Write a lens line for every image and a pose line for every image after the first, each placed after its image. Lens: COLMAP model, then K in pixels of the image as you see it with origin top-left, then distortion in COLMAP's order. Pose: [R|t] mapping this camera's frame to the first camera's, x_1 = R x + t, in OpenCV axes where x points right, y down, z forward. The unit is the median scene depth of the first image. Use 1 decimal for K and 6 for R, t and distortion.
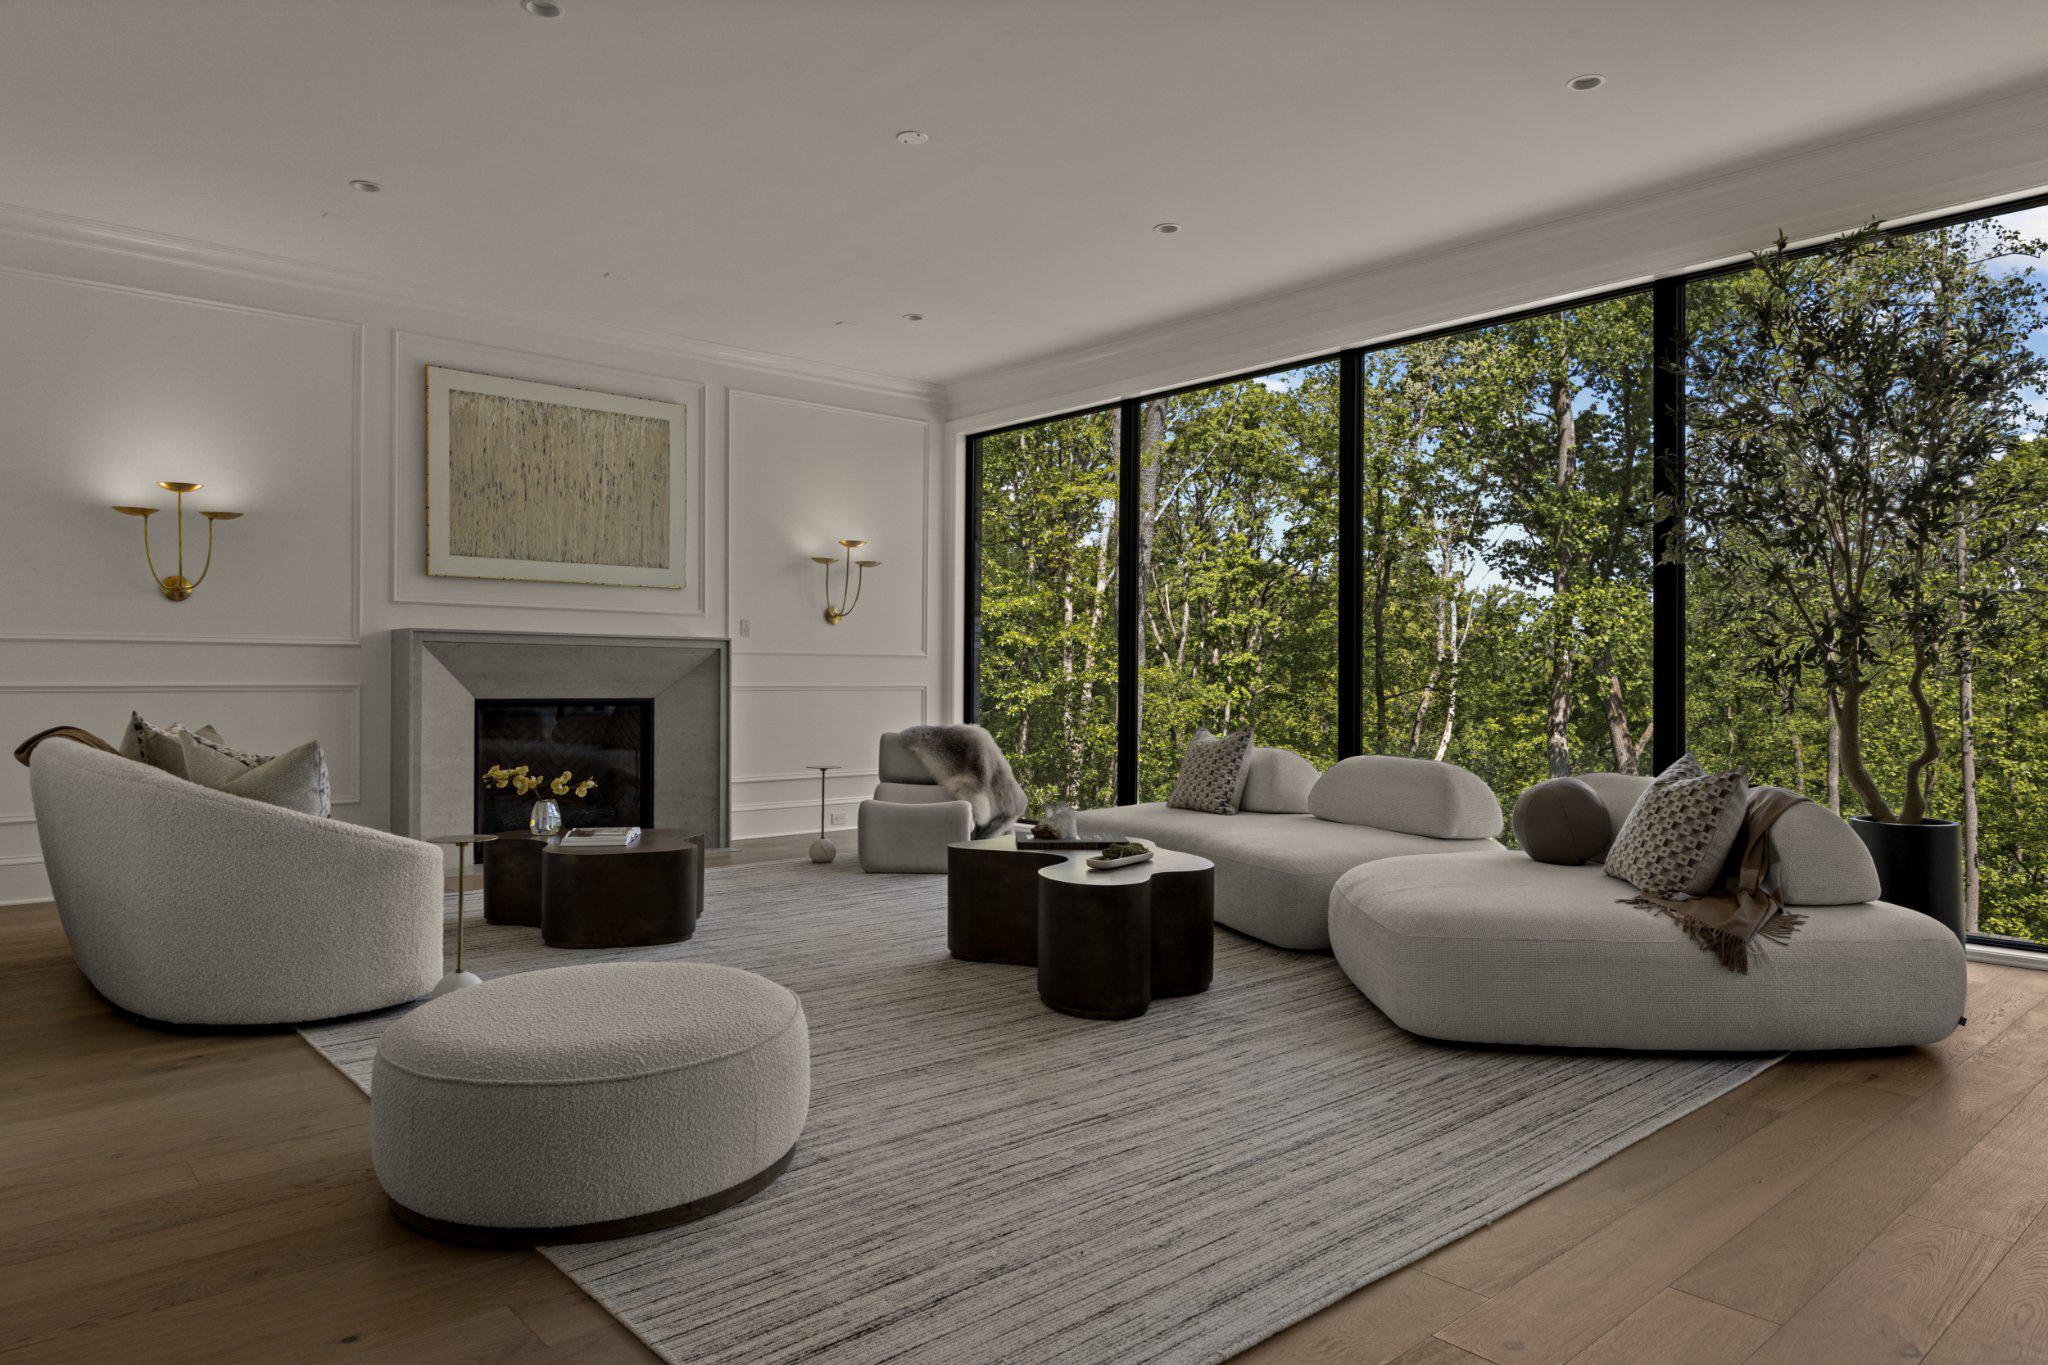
lens RADIAL K [[1288.6, 0, 1025.0], [0, 1288.6, 675.0], [0, 0, 1]] dist [-0.000818, 0.000738]
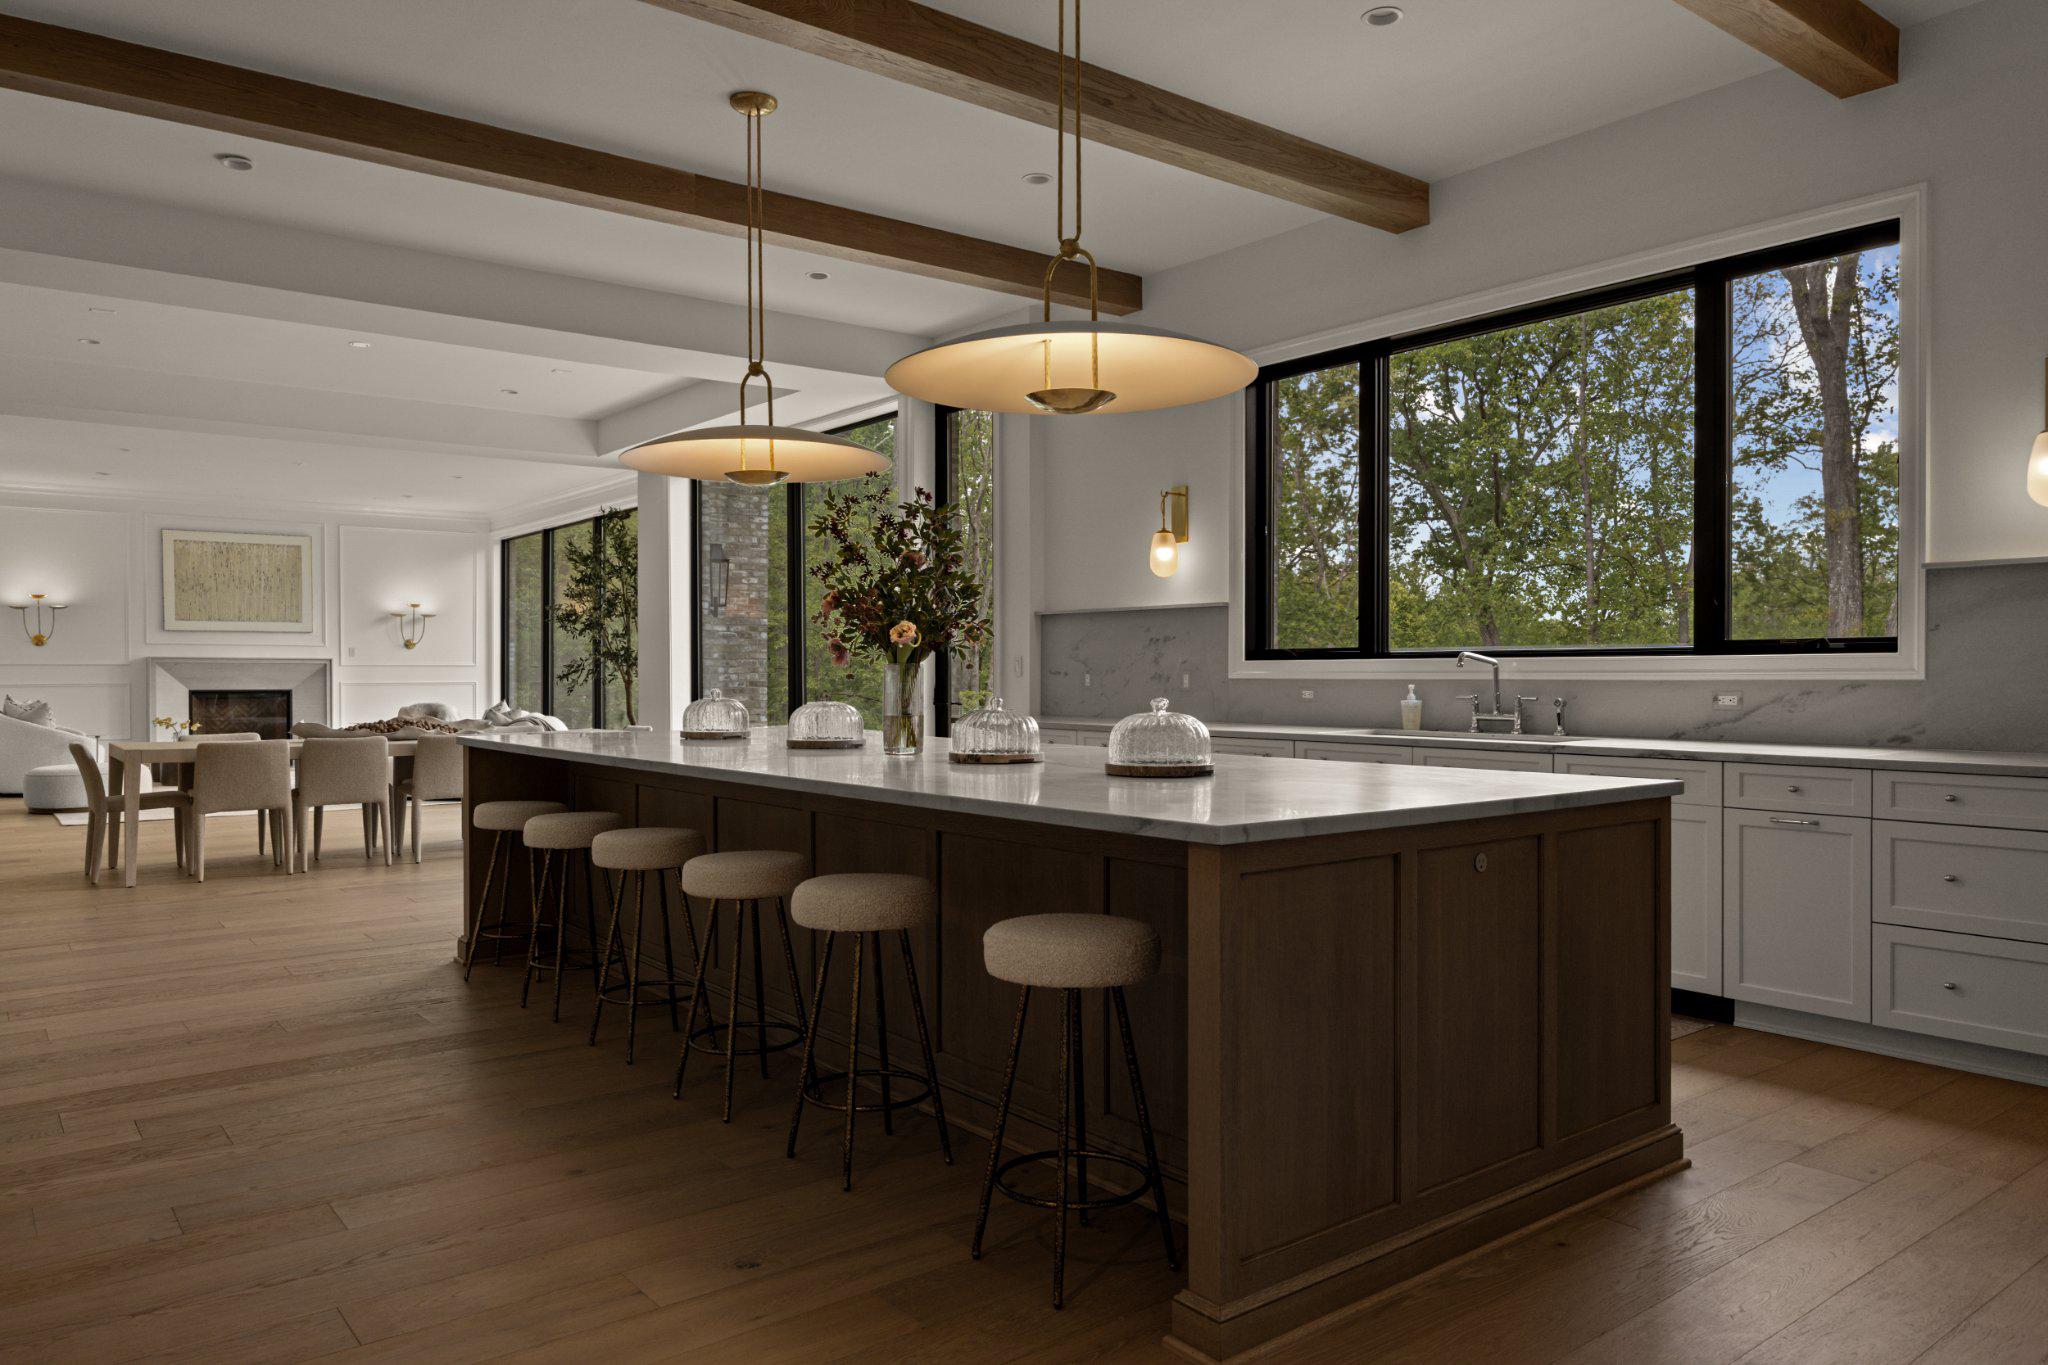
lens RADIAL K [[1392.0, 0, 1022.9], [0, 1392.0, 687.9], [0, 0, 1]] dist [-0.001648, -0.001972]
pose [[0.998204, -0.002354, -0.059865, 1.033376], [0.003241, 0.999886, 0.014720, -0.012767], [0.059823, -0.014888, 0.998098, -1.134859]]
